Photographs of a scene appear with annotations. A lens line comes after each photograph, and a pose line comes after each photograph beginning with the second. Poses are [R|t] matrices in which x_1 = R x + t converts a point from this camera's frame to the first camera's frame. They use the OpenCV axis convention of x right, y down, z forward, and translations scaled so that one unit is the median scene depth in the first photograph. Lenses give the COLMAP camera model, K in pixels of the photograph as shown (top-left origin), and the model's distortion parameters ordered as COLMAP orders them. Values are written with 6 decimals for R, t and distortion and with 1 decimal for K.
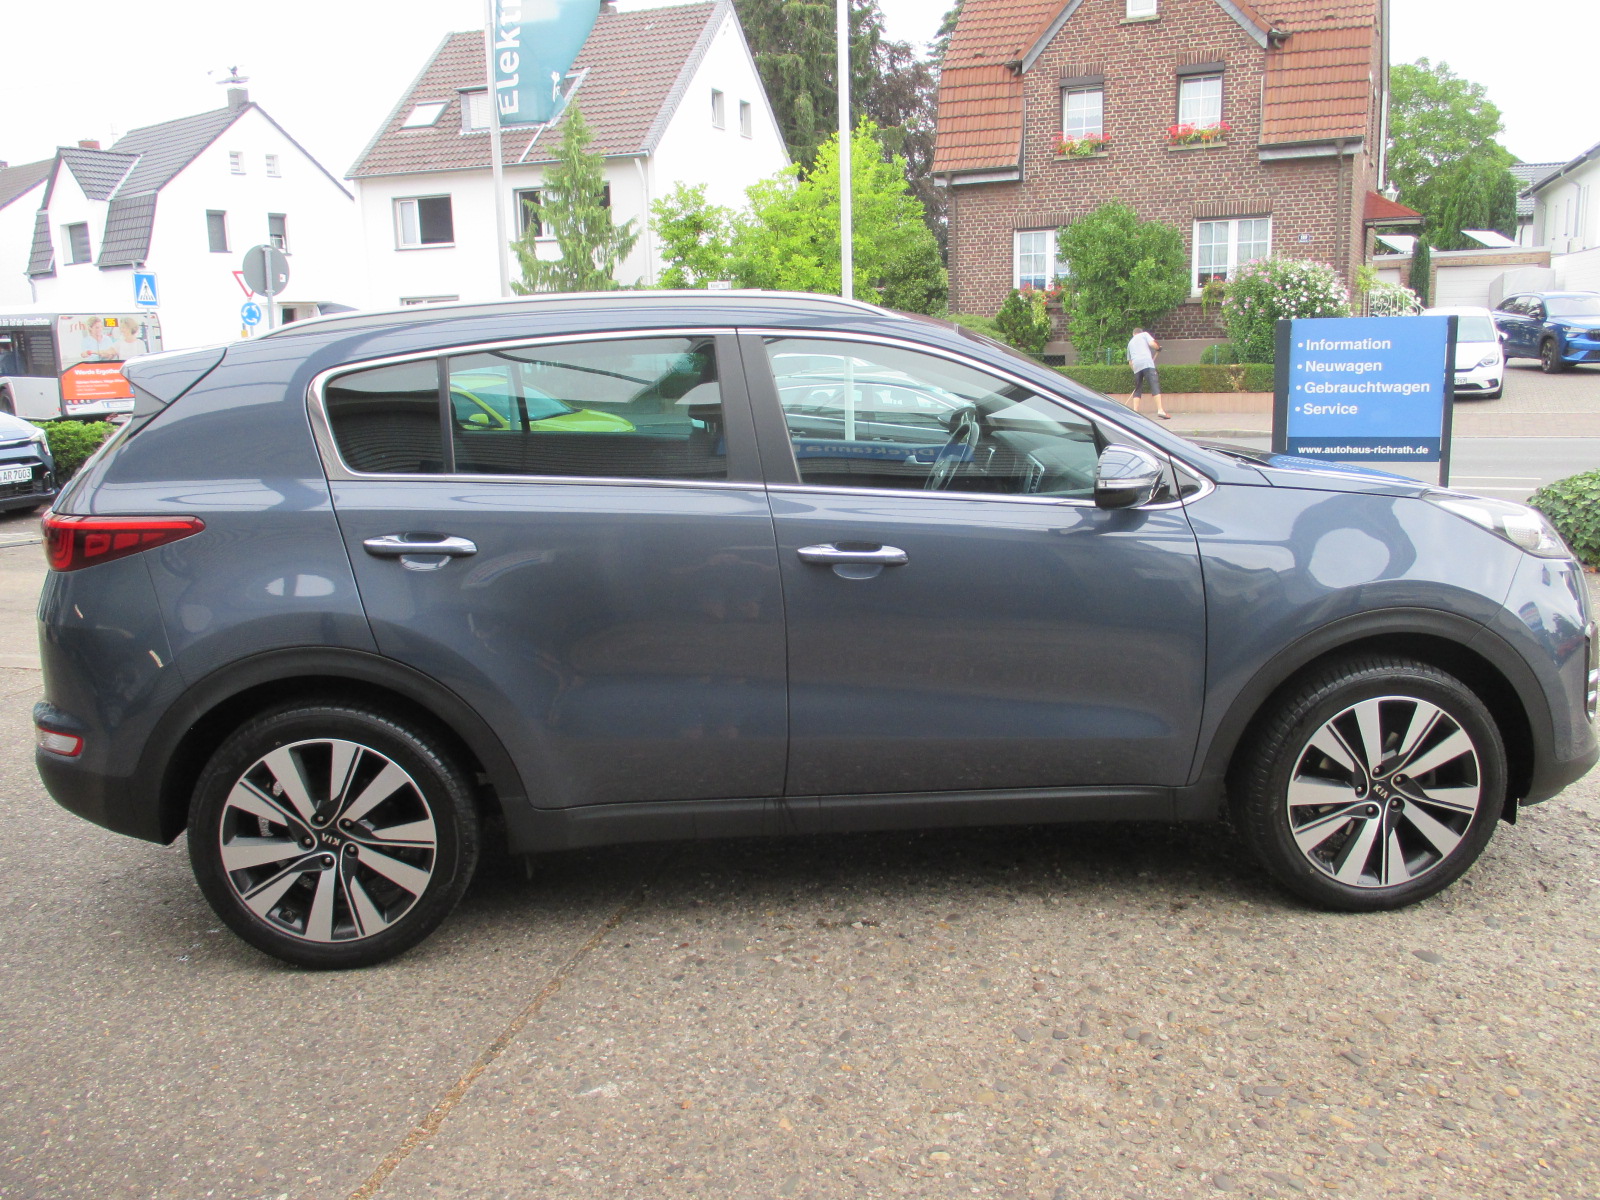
lens RADIAL K [[1319.8, 0, 799.1], [0, 1319.8, 600.4], [0, 0, 1]] dist [0.013484, -0.026140]
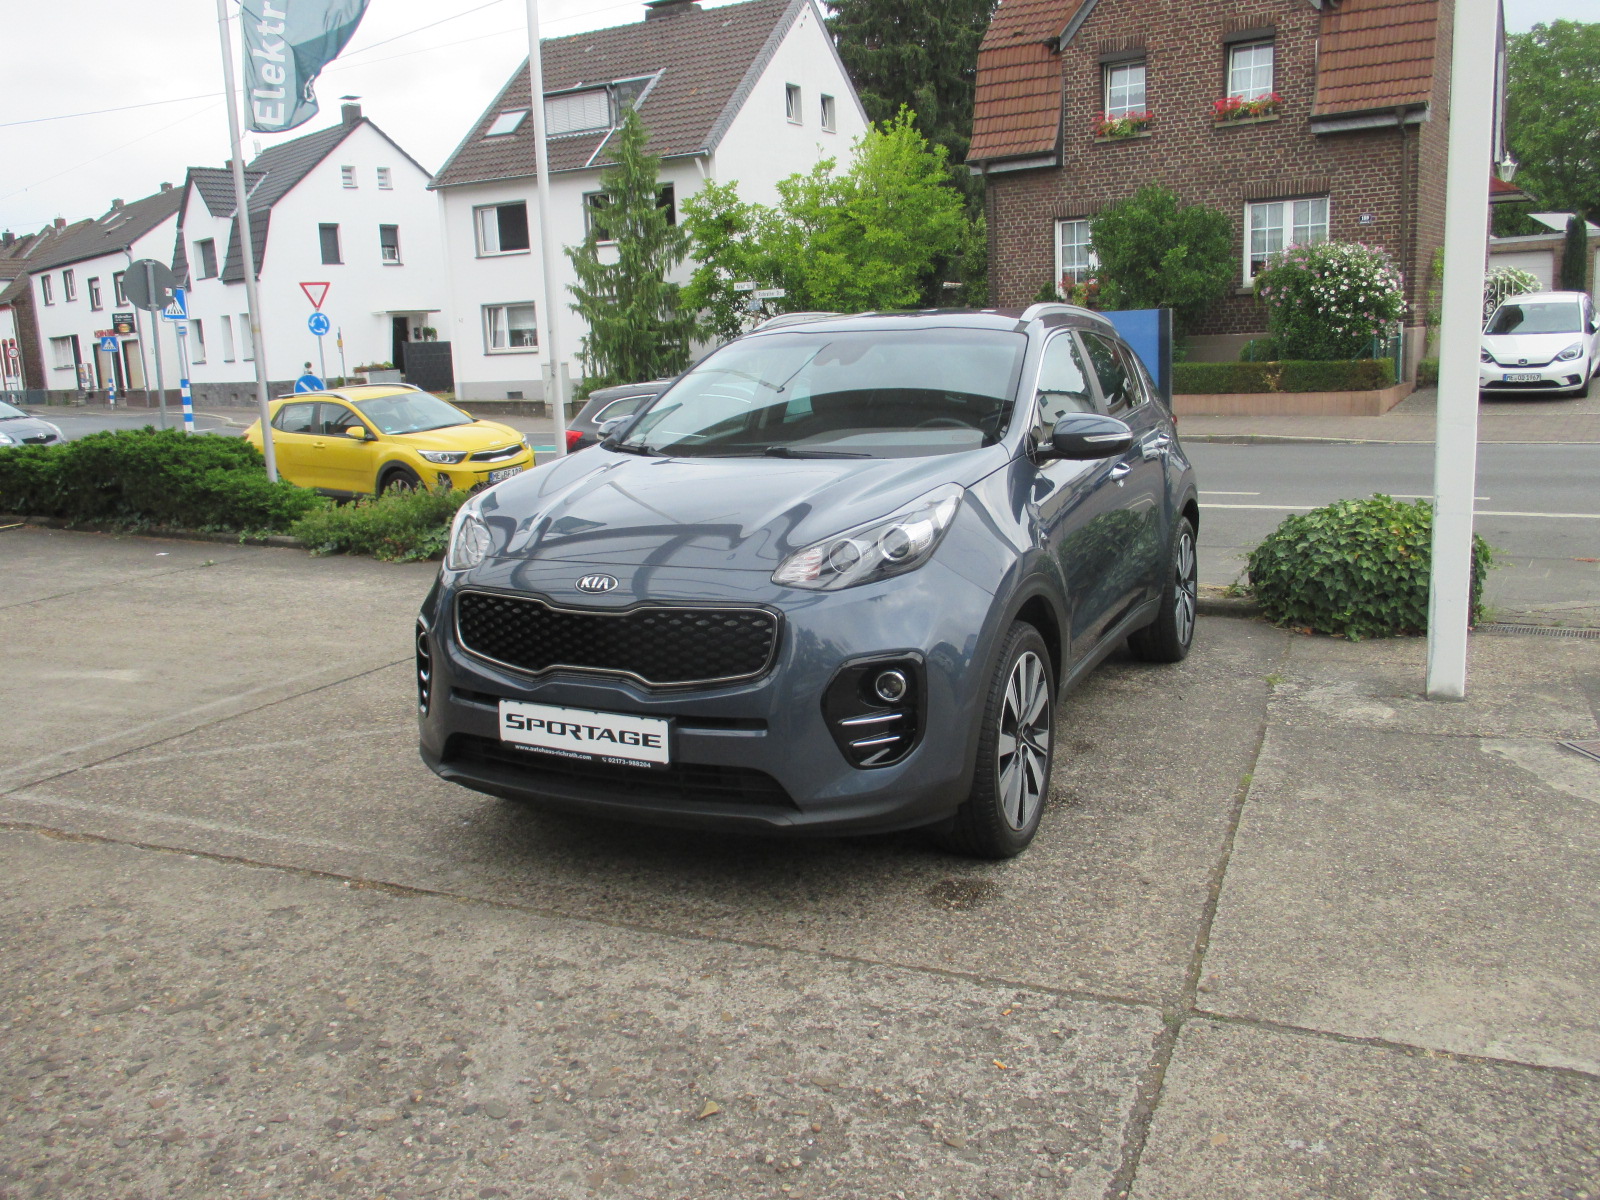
lens RADIAL K [[1319.8, 0, 796.9], [0, 1319.8, 599.0], [0, 0, 1]] dist [0.013484, -0.026140]
pose [[0.988585, 0.012835, -0.150115, 0.125343], [-0.012824, 0.999917, 0.001042, -0.011665], [0.150116, 0.000895, 0.988668, 0.052650]]
